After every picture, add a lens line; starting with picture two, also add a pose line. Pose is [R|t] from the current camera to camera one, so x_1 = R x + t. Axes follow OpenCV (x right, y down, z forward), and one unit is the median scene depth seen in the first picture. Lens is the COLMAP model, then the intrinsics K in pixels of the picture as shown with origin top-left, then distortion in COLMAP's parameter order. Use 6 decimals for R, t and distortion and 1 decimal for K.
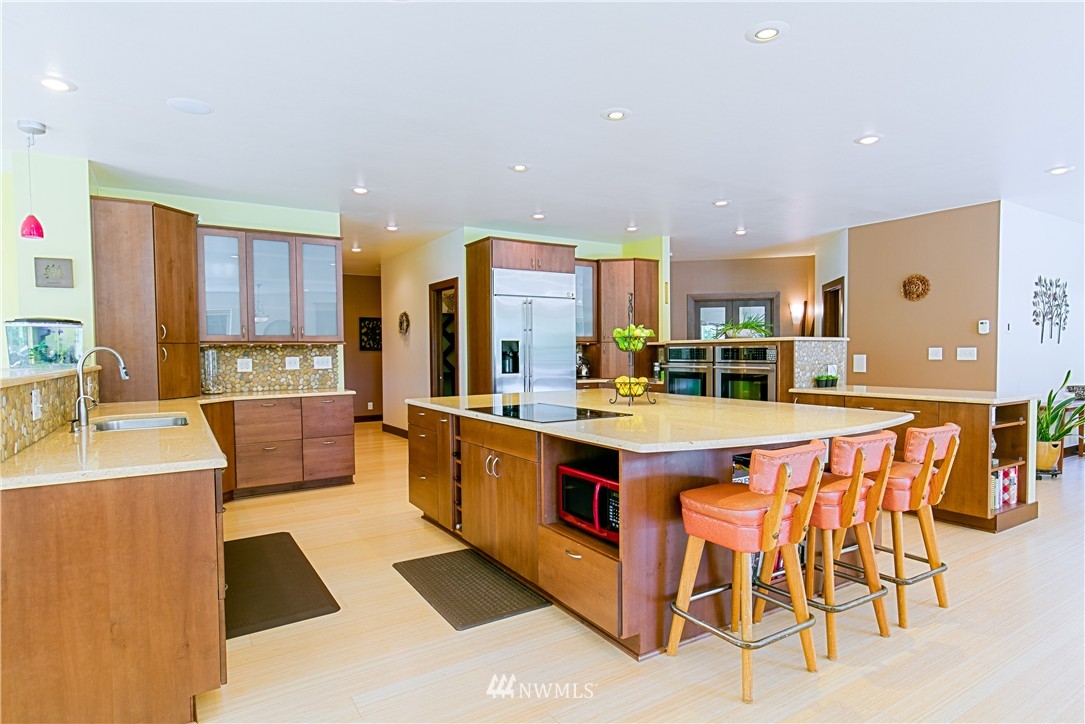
lens RADIAL K [[592.6, 0, 542.5], [0, 592.6, 362.0], [0, 0, 1]] dist [0.000580, 0.000876]
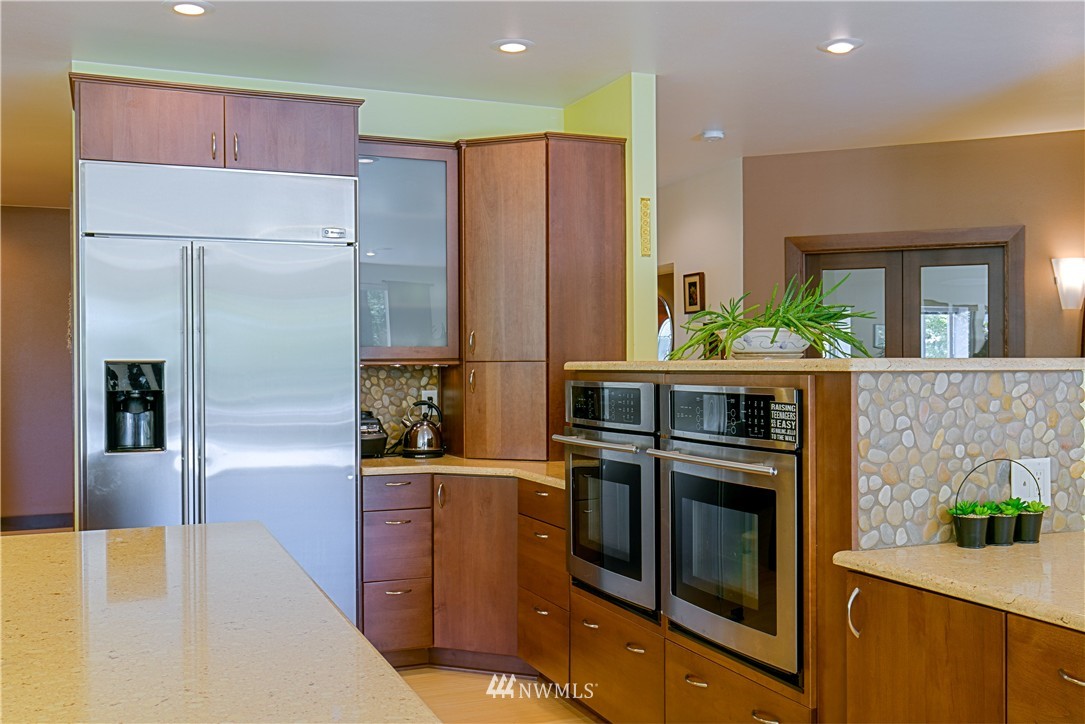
lens RADIAL K [[1039.9, 0, 542.5], [0, 1039.9, 362.0], [0, 0, 1]] dist [0.000732, -0.000832]
pose [[0.986384, 0.001113, -0.164453, 0.289727], [-0.003880, 0.999856, -0.016503, -0.025818], [0.164411, 0.016917, 0.986247, 0.409088]]
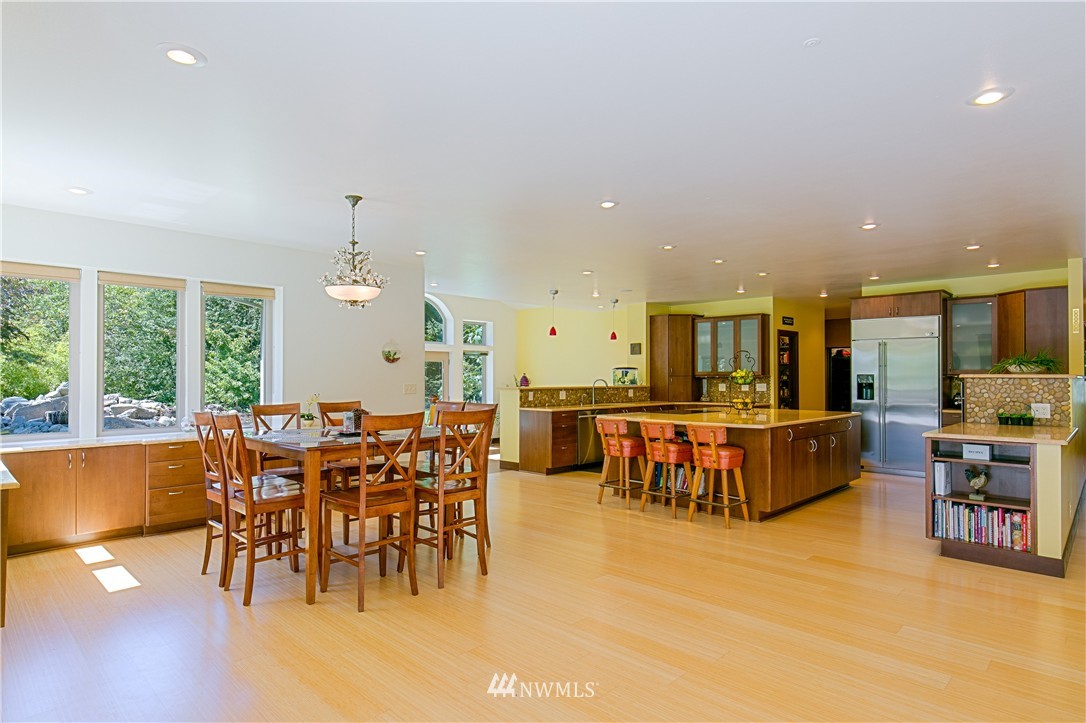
lens RADIAL K [[593.2, 0, 543.0], [0, 593.2, 361.5], [0, 0, 1]] dist [0.000580, 0.000876]
pose [[0.236478, -0.016414, -0.971498, 1.021331], [-0.022955, 0.999484, -0.022475, -0.018954], [0.971366, 0.027616, 0.235979, 0.007697]]
